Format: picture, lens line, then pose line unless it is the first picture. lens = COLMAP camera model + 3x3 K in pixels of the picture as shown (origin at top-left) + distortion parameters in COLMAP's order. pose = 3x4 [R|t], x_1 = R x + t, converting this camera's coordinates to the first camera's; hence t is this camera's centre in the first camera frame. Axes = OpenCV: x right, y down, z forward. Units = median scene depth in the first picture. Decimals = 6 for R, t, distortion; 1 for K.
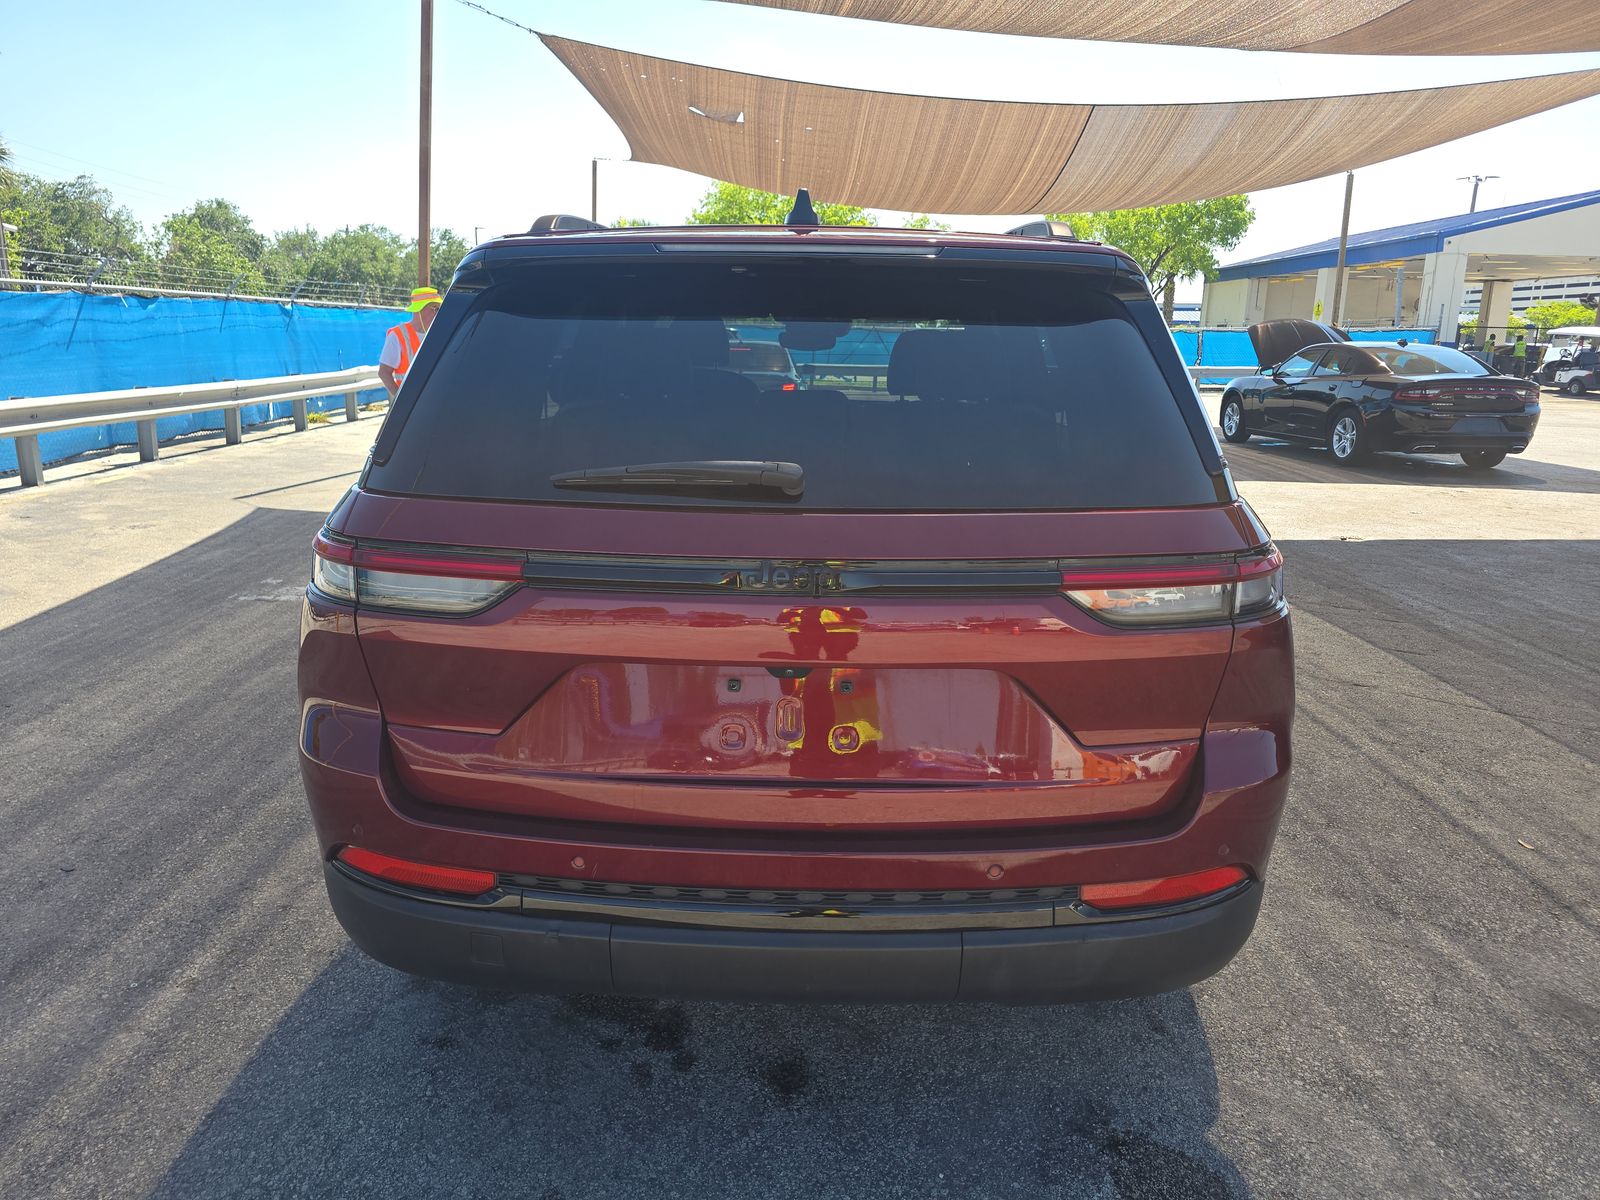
lens RADIAL K [[1071.4, 0, 790.9], [0, 1071.4, 604.7], [0, 0, 1]] dist [0.020831, -0.011448]
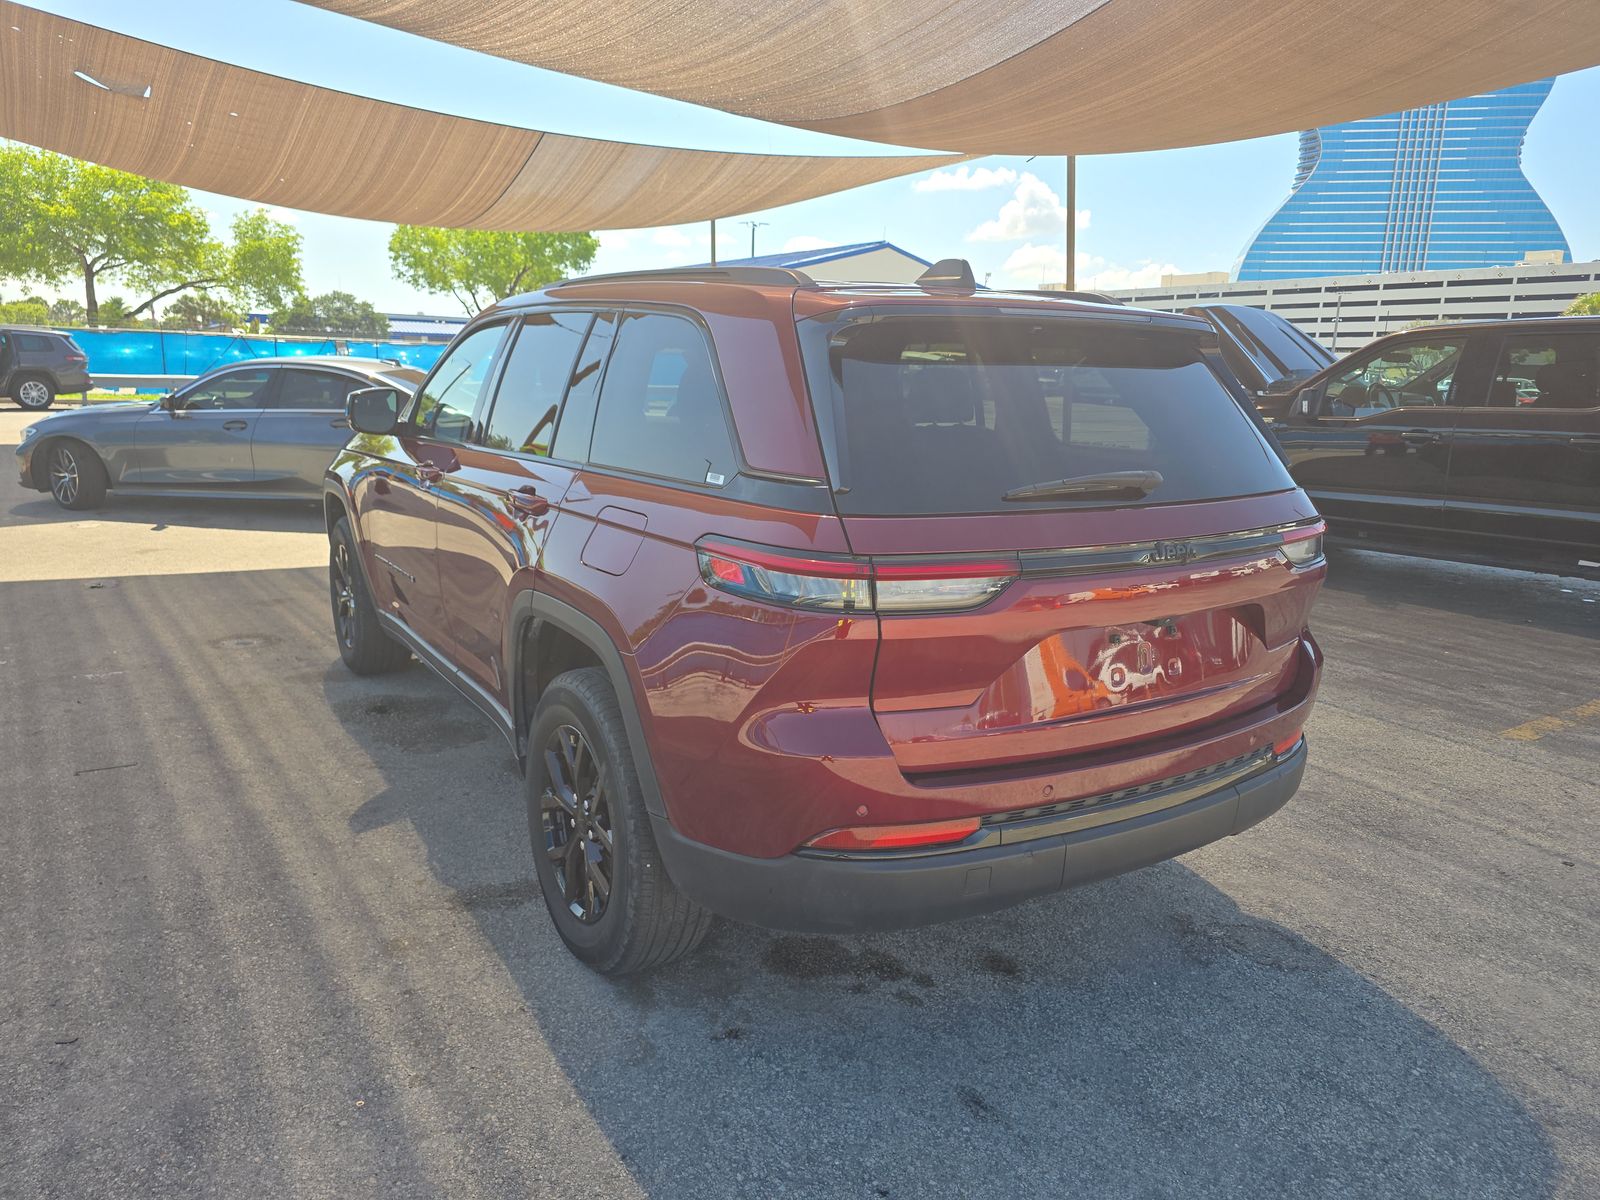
lens RADIAL K [[1071.4, 0, 802.7], [0, 1071.4, 603.1], [0, 0, 1]] dist [0.020831, -0.011448]
pose [[0.830563, -0.109517, 0.546051, -0.128181], [0.115569, 0.993024, 0.023378, -0.005318], [-0.544802, 0.043690, 0.837426, 0.008981]]
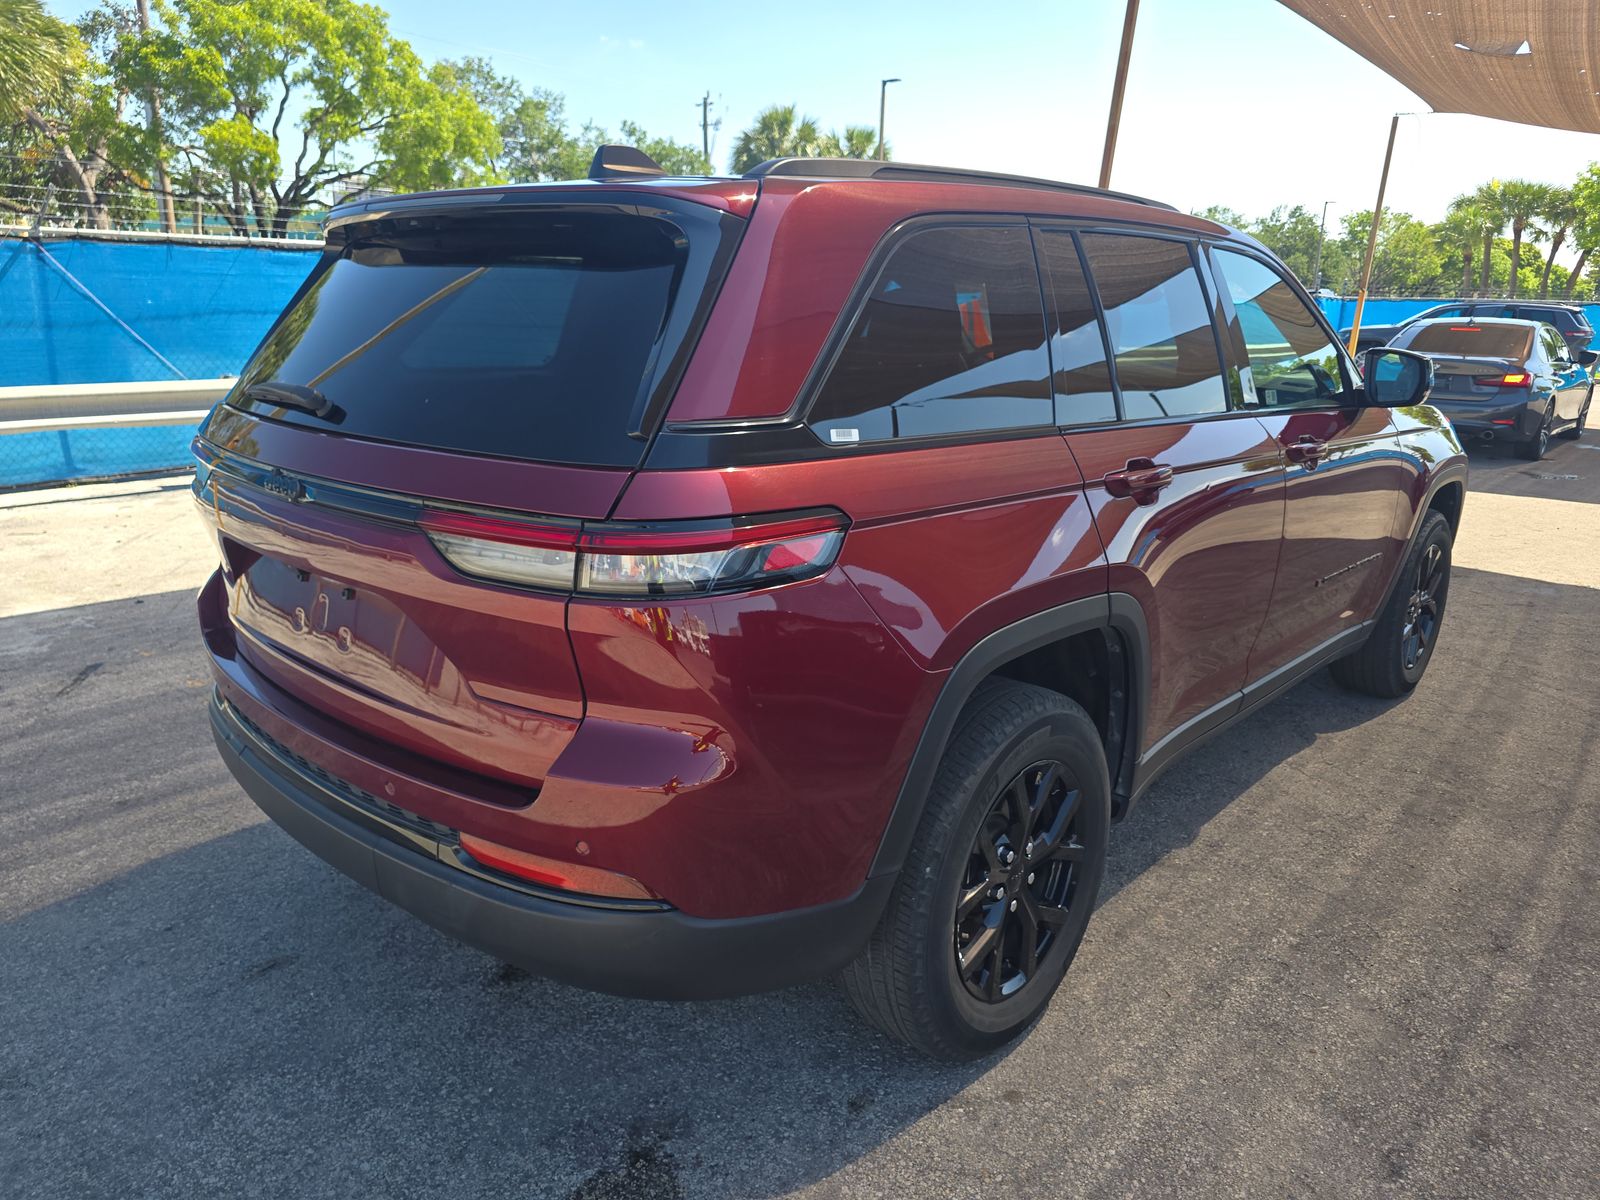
lens RADIAL K [[1071.4, 0, 791.4], [0, 1071.4, 595.0], [0, 0, 1]] dist [0.020831, -0.011448]
pose [[0.761601, 0.179233, -0.622768, 0.123670], [-0.174152, 0.982248, 0.069716, -0.008815], [0.624208, 0.055360, 0.779295, 0.045486]]
